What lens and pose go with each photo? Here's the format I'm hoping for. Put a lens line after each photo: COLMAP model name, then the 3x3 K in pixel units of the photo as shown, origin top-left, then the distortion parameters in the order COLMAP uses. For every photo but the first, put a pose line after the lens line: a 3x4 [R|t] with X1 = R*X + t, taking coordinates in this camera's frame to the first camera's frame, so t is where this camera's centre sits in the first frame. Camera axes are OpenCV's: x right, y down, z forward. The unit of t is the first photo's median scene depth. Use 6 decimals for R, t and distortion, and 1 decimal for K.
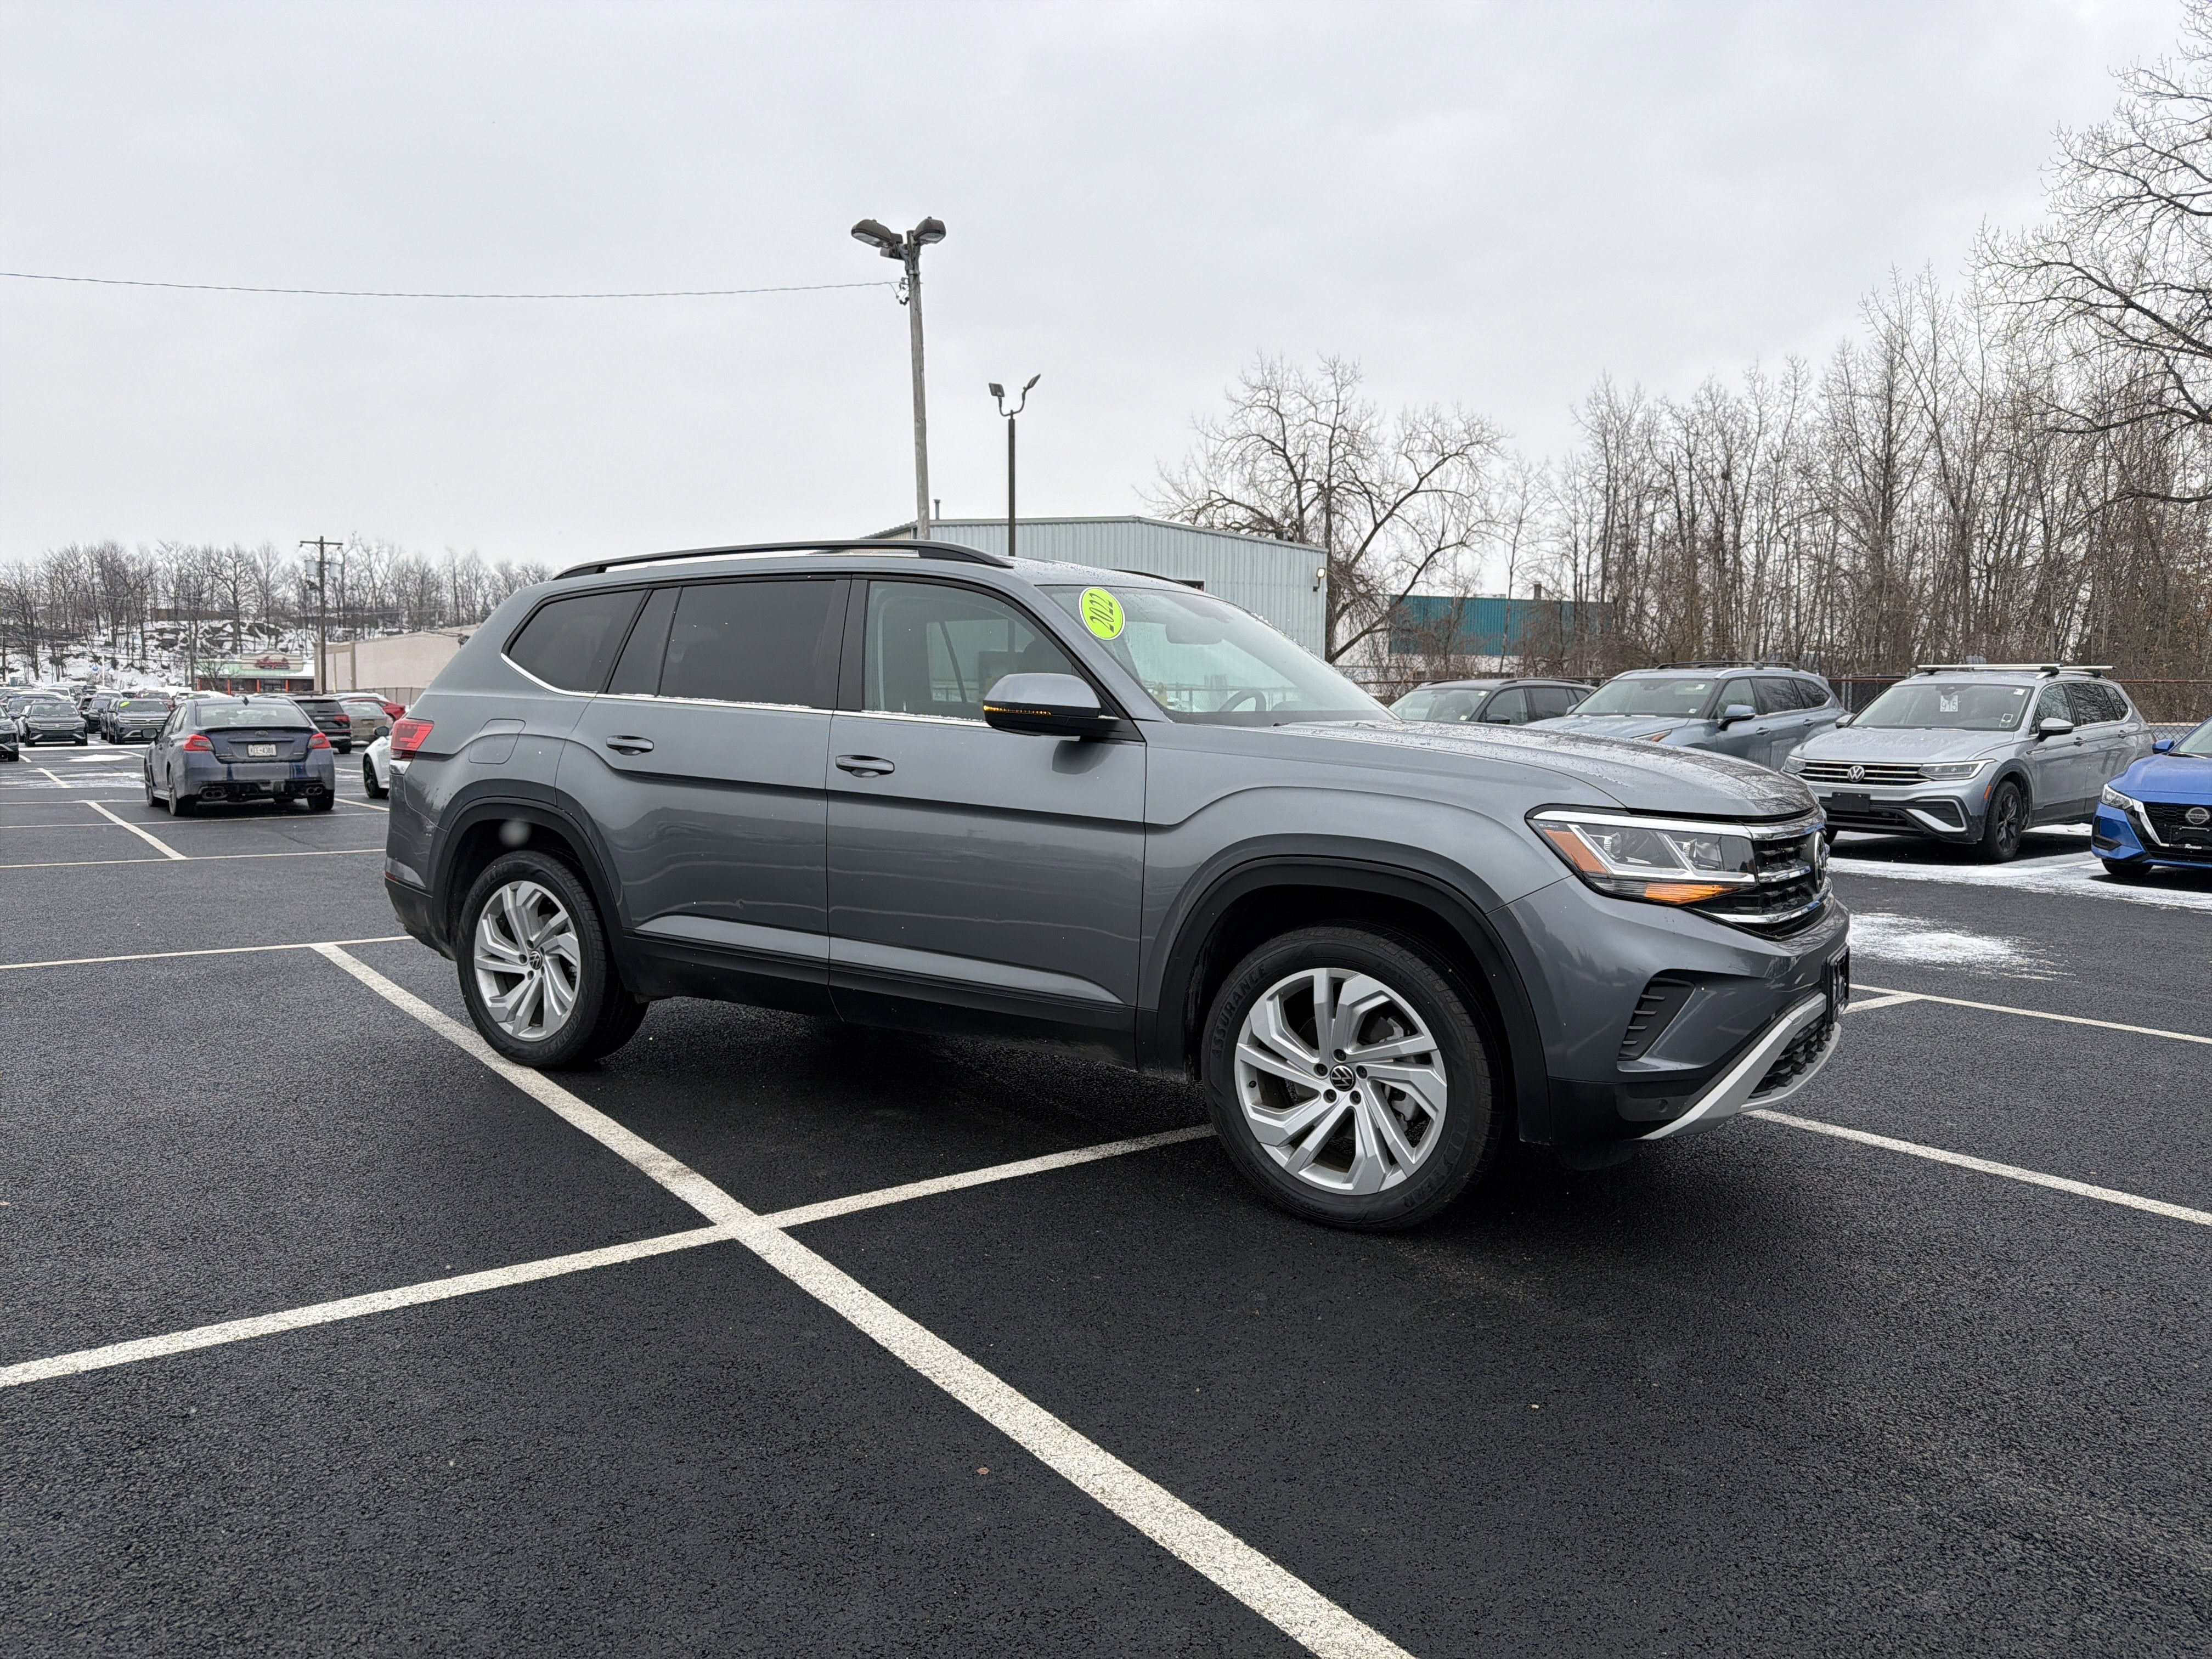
lens RADIAL K [[1547.1, 0, 1098.1], [0, 1547.1, 881.4], [0, 0, 1]] dist [0.055091, -0.066318]
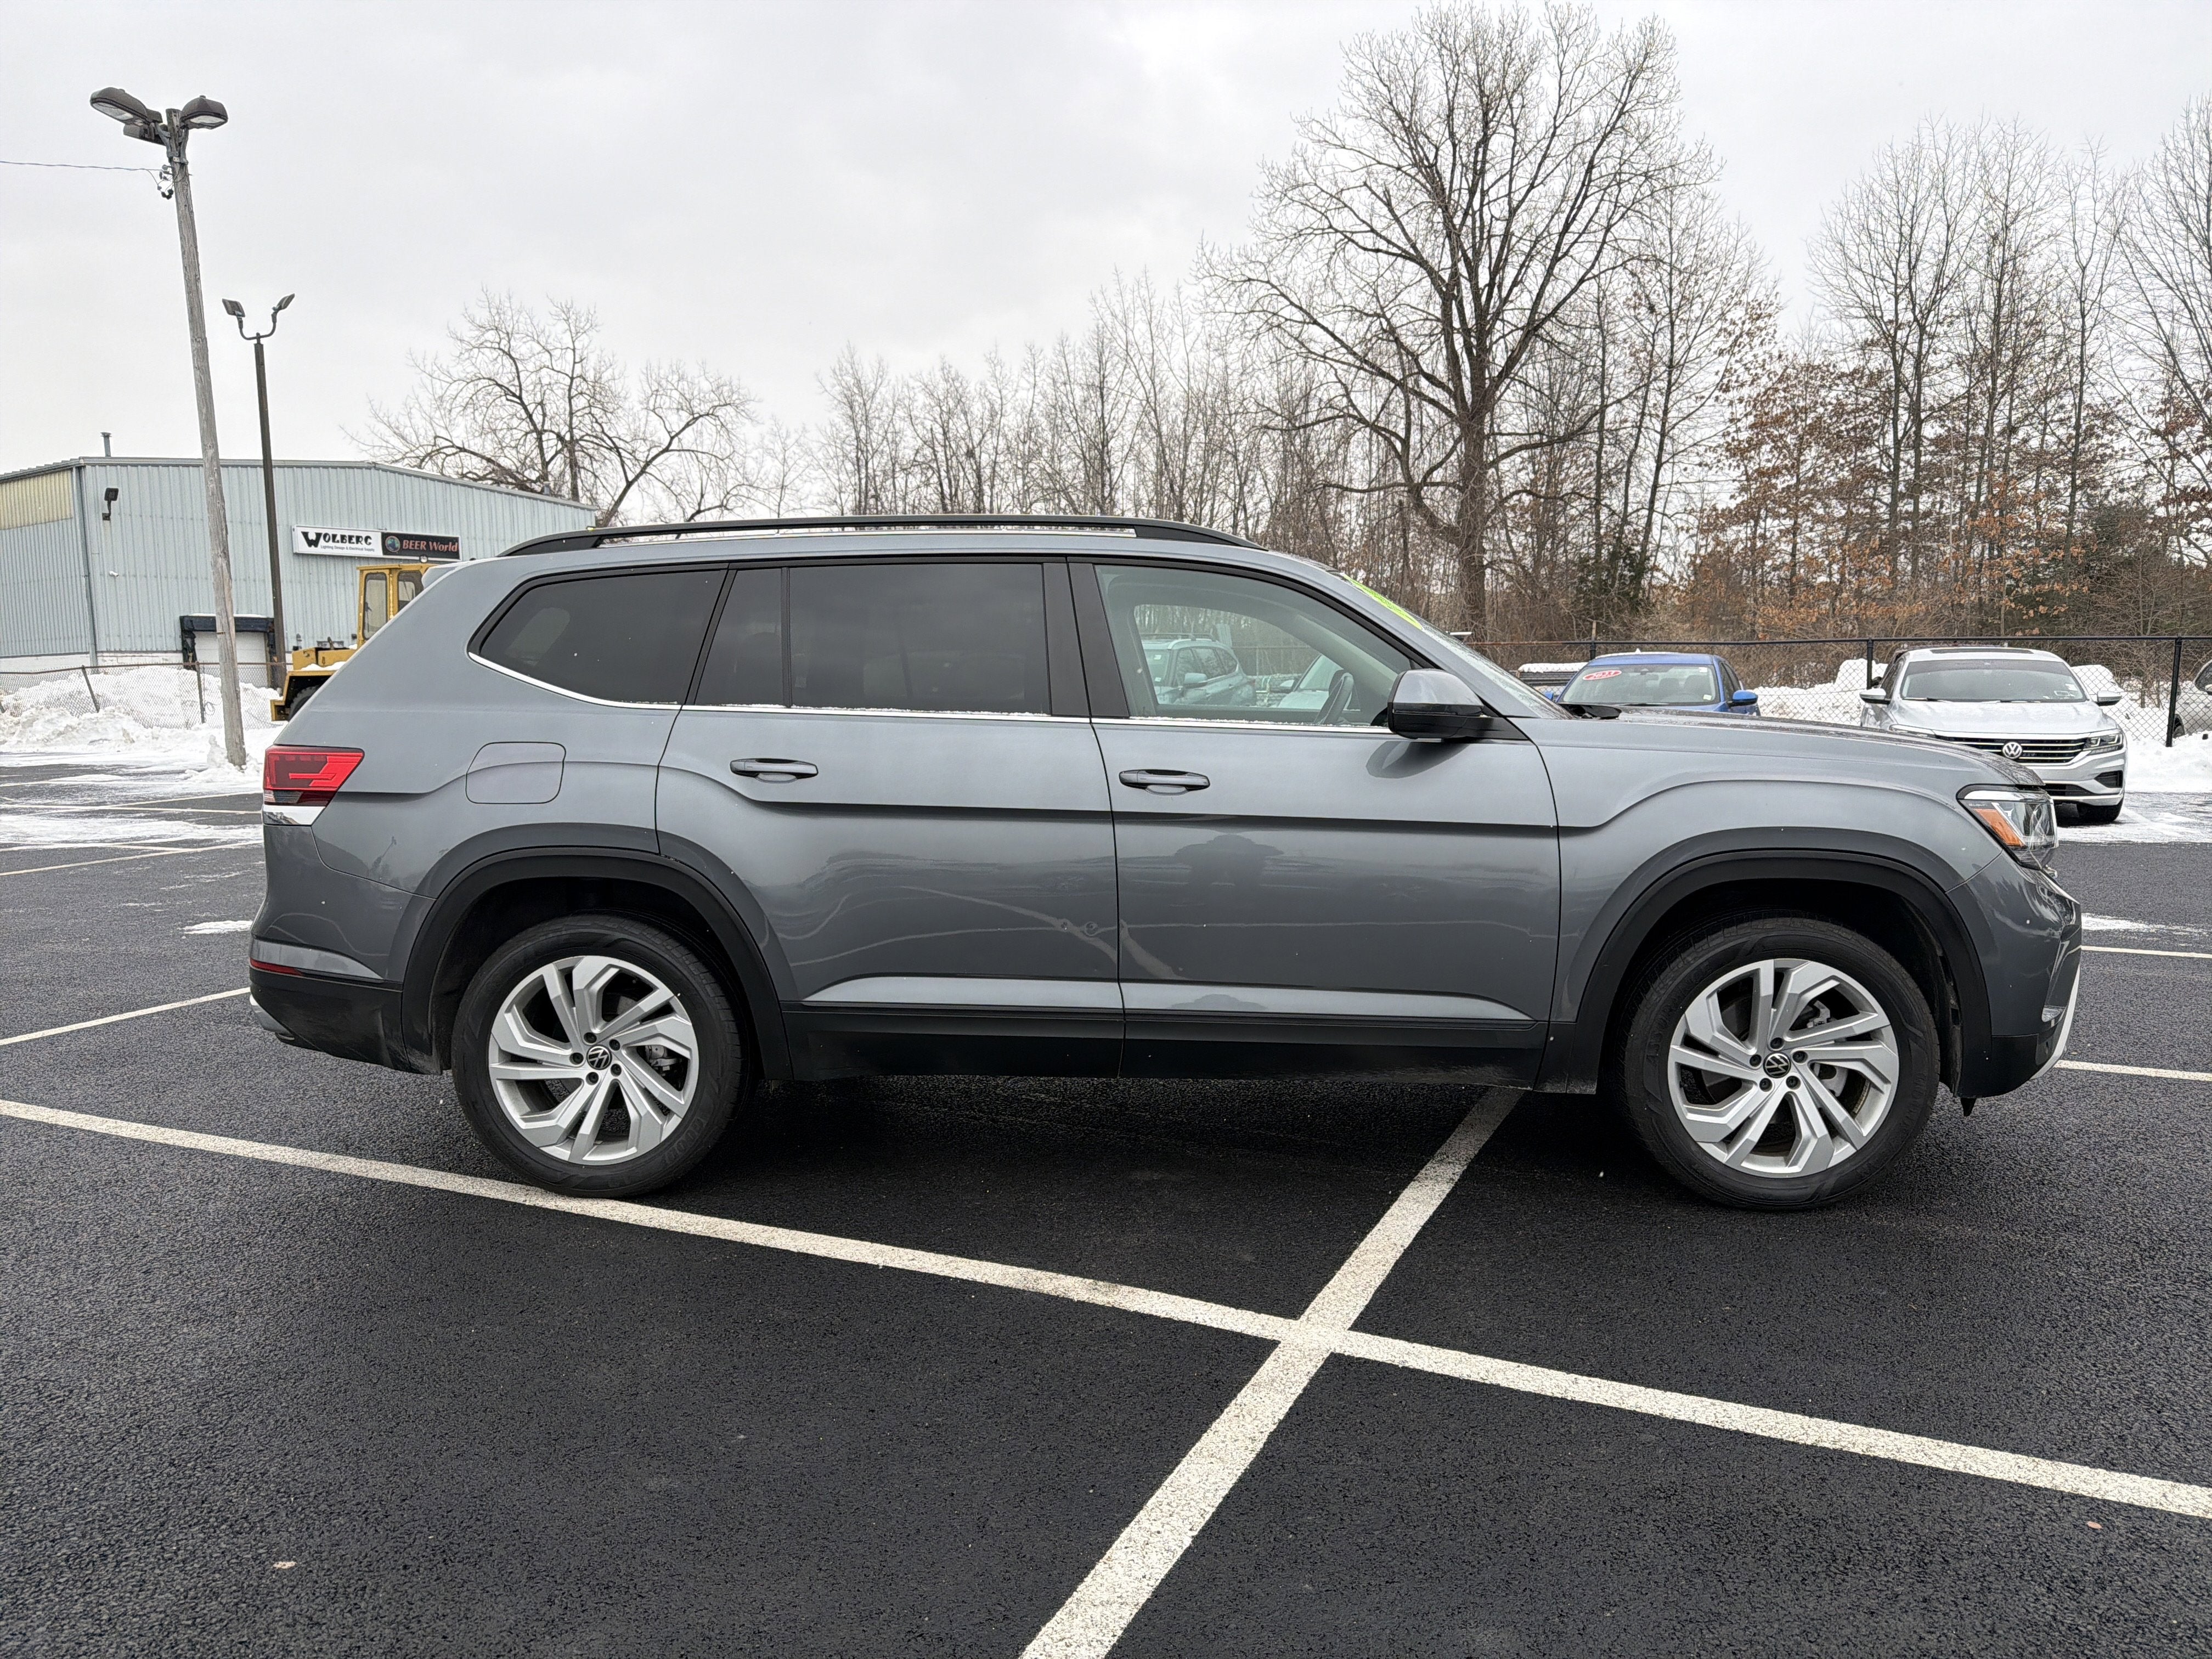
lens RADIAL K [[1522.1, 0, 1104.7], [0, 1522.1, 860.5], [0, 0, 1]] dist [0.098052, -0.109272]
pose [[0.880338, -0.081772, 0.467245, -0.101292], [0.075416, 0.996628, 0.032327, -0.010595], [-0.468313, 0.006779, 0.883536, 0.046190]]
